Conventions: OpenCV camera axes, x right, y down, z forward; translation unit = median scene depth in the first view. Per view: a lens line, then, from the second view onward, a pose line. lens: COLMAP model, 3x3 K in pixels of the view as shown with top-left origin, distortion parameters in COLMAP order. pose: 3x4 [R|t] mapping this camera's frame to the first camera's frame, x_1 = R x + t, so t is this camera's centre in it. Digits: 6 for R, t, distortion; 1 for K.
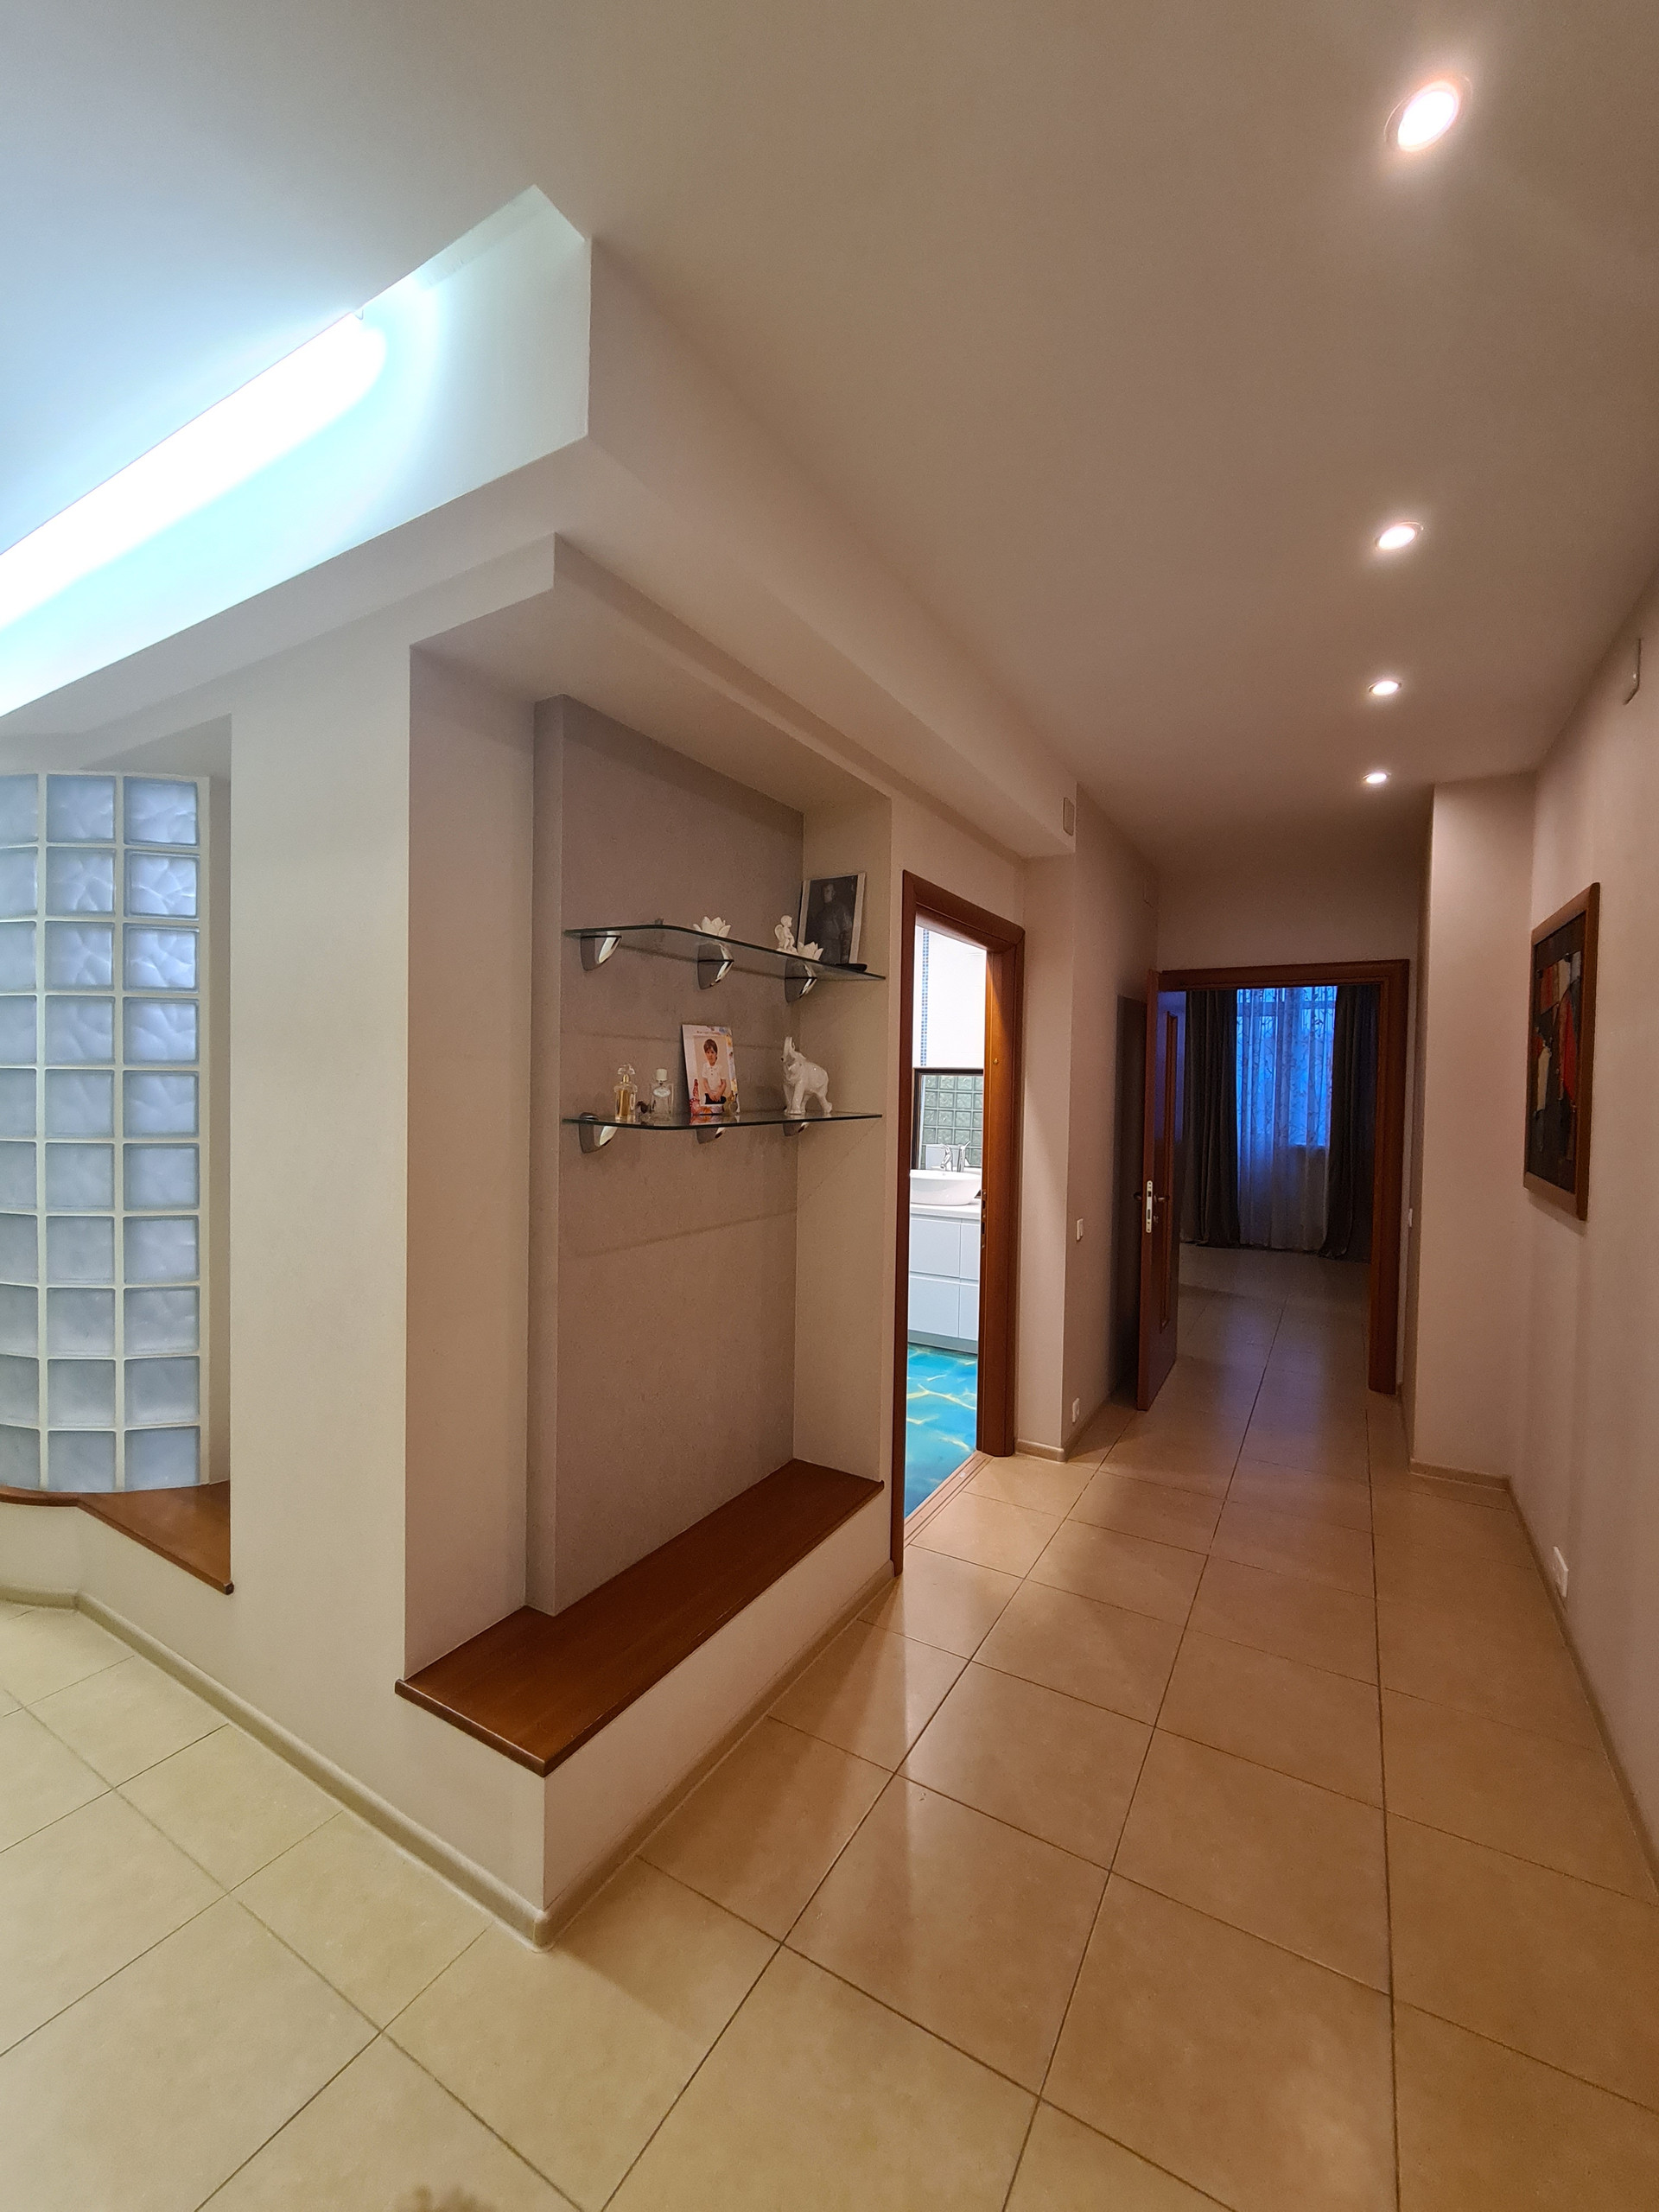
lens RADIAL K [[908.6, 0, 806.9], [0, 908.6, 1103.0], [0, 0, 1]] dist [-0.002996, 0.000822]
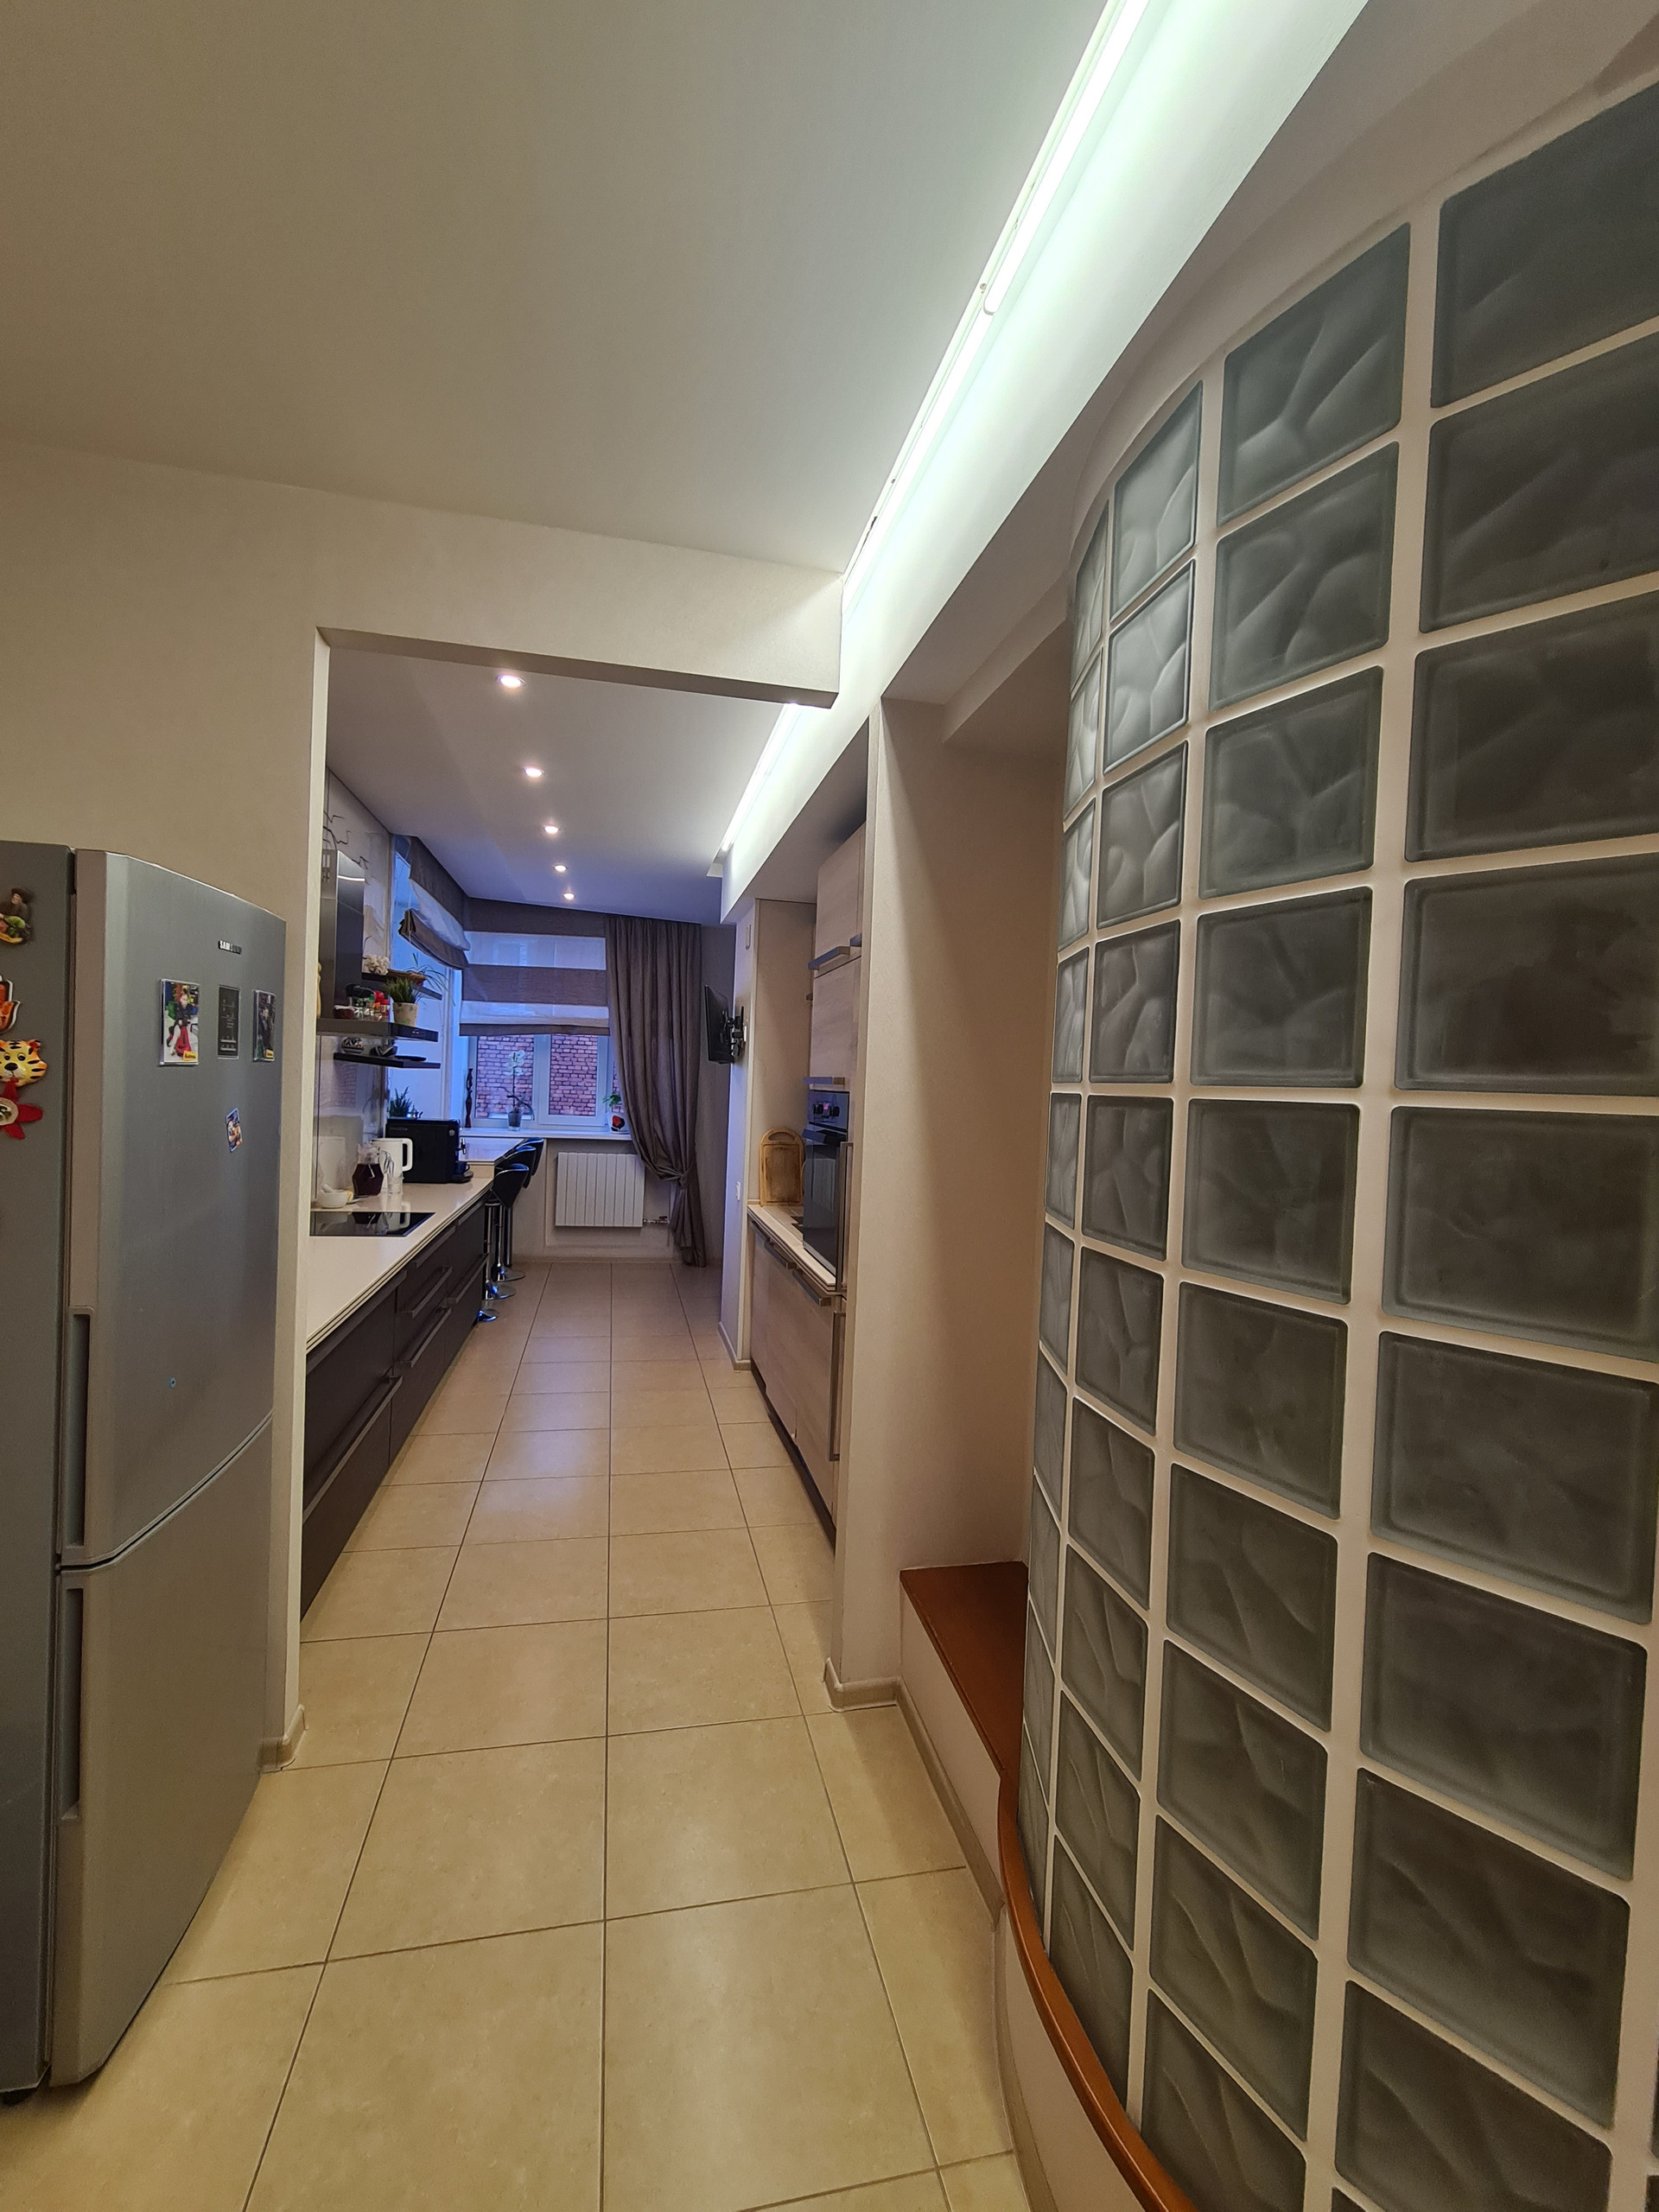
lens RADIAL K [[908.6, 0, 806.9], [0, 908.6, 1103.0], [0, 0, 1]] dist [-0.002996, 0.000822]
pose [[0.685375, 0.026171, -0.727720, -0.723446], [-0.046334, 0.998896, -0.007715, -0.025600], [0.726714, 0.039006, 0.685831, 0.601424]]
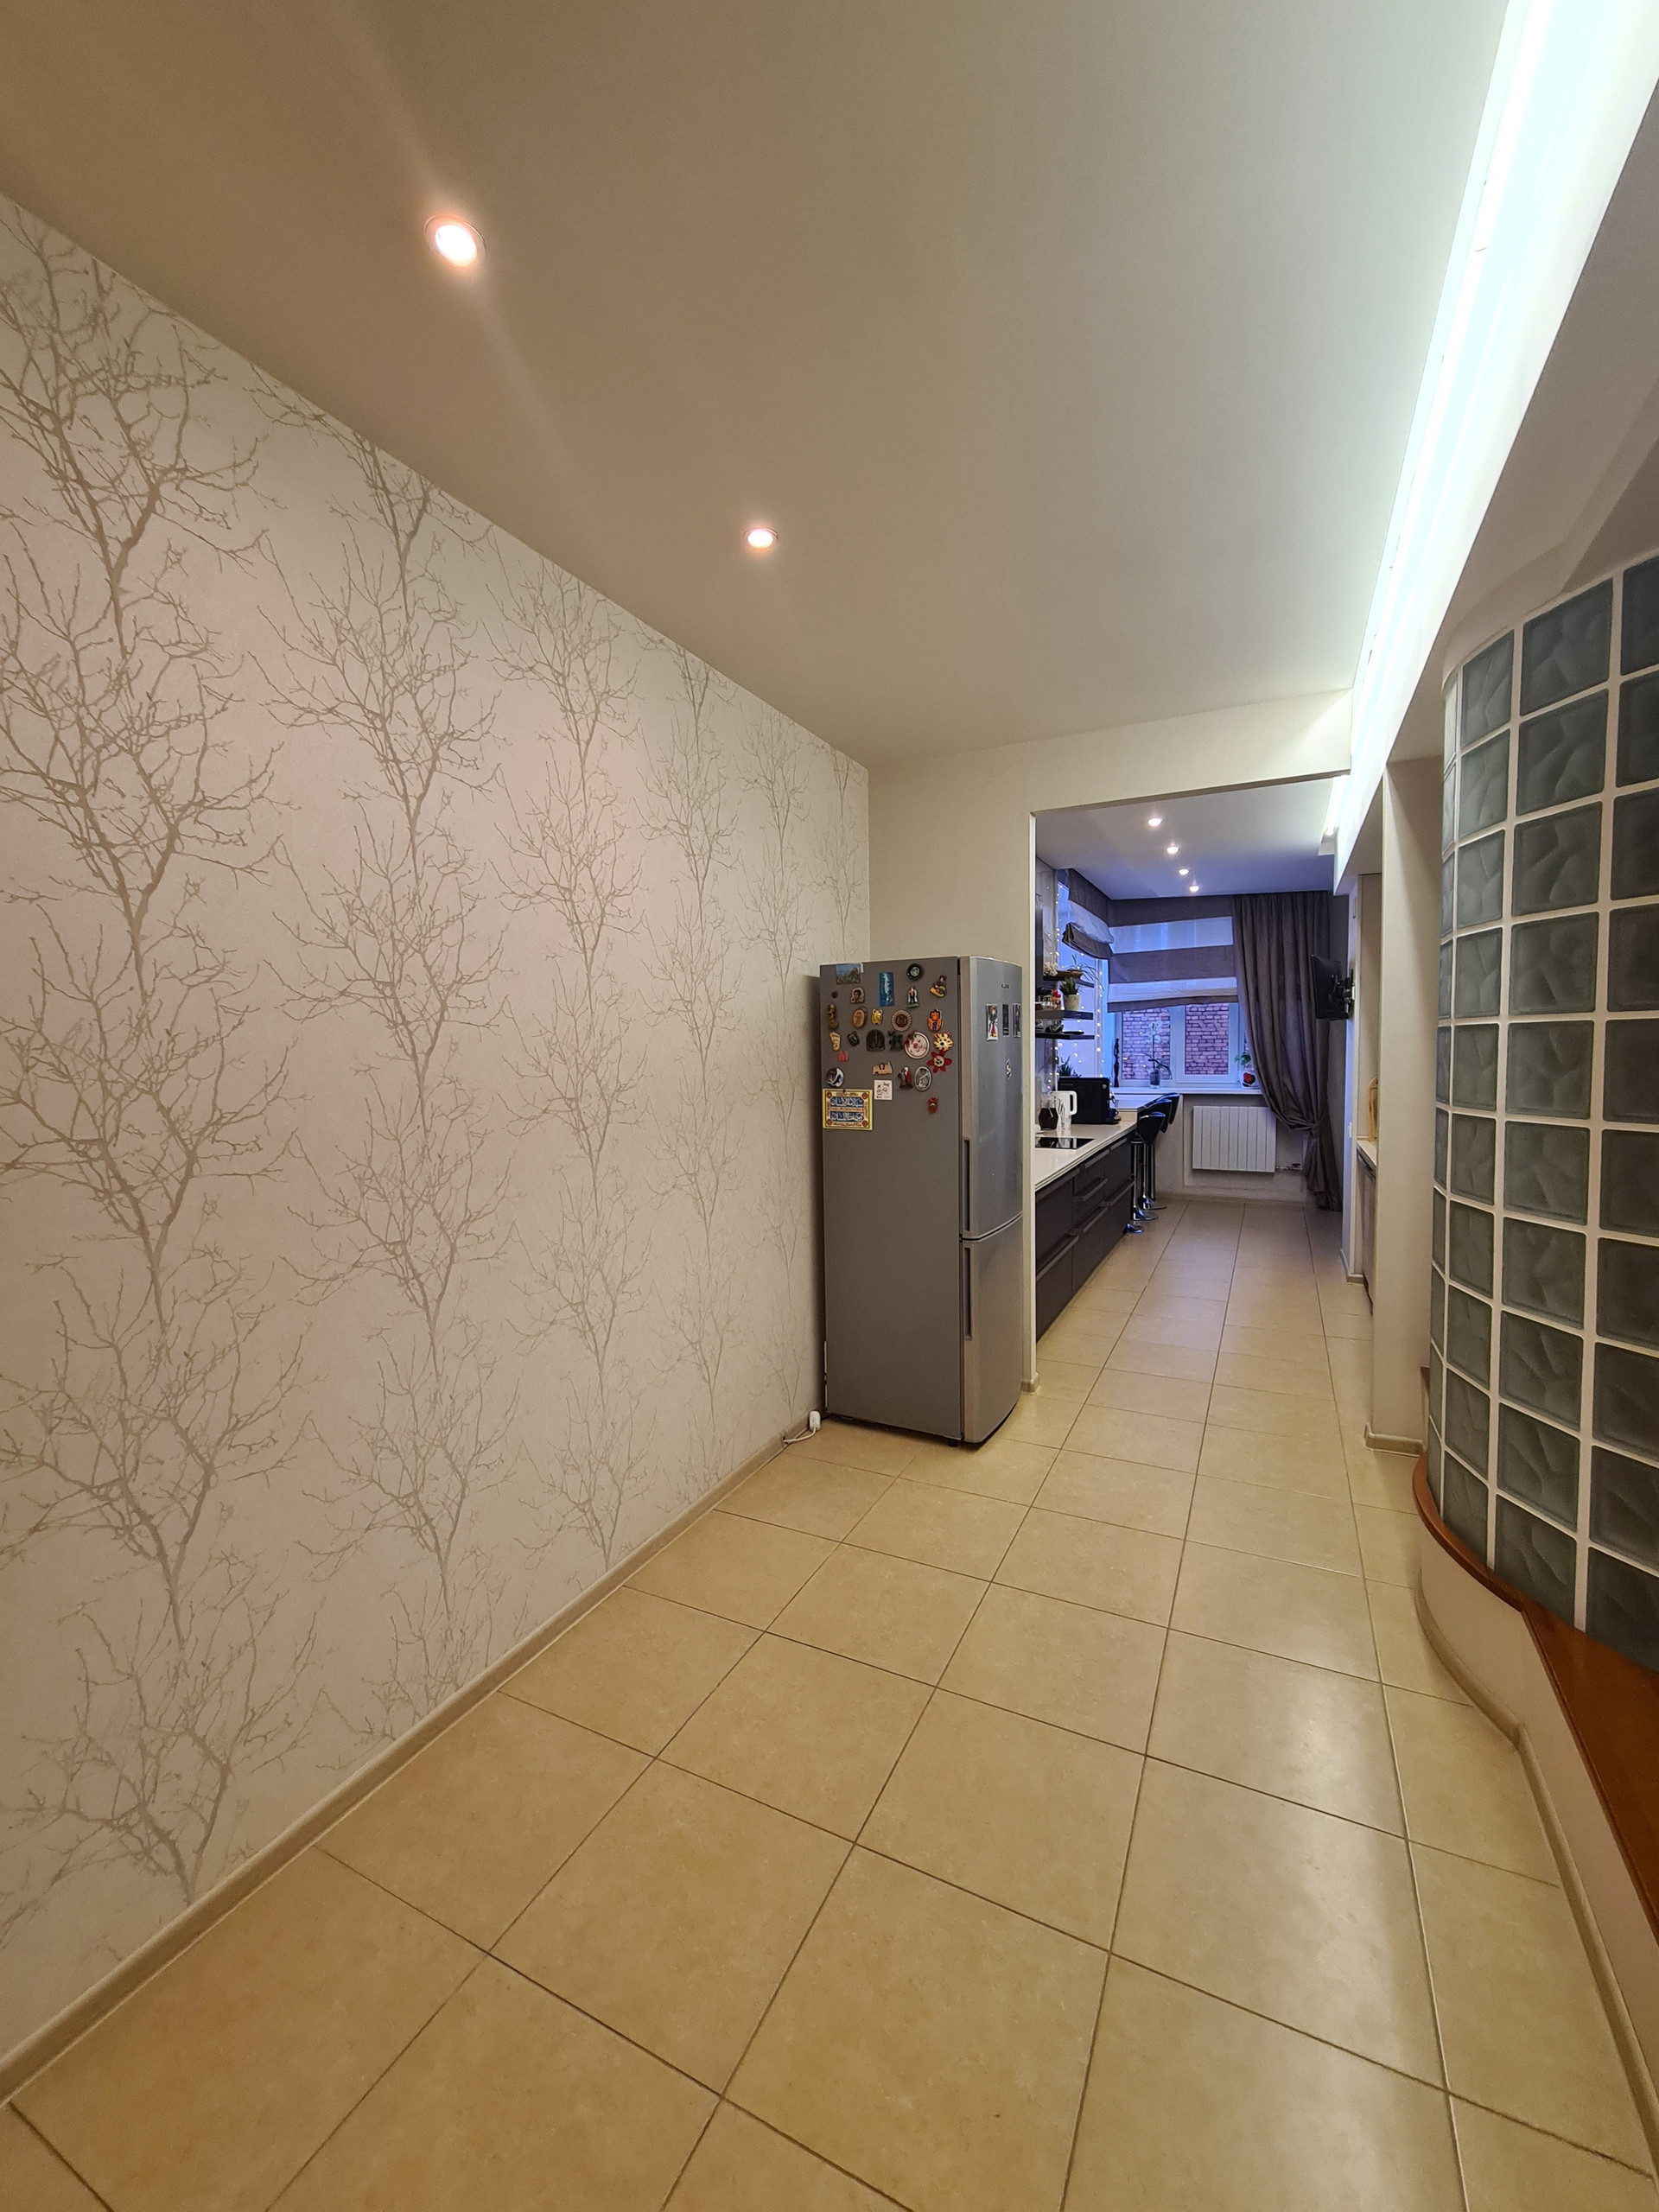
lens RADIAL K [[908.6, 0, 806.9], [0, 908.6, 1103.0], [0, 0, 1]] dist [-0.002996, 0.000822]
pose [[0.070385, 0.042035, -0.996634, -0.126553], [-0.005622, 0.999113, 0.041743, 0.000969], [0.997504, 0.002665, 0.070559, 0.353257]]
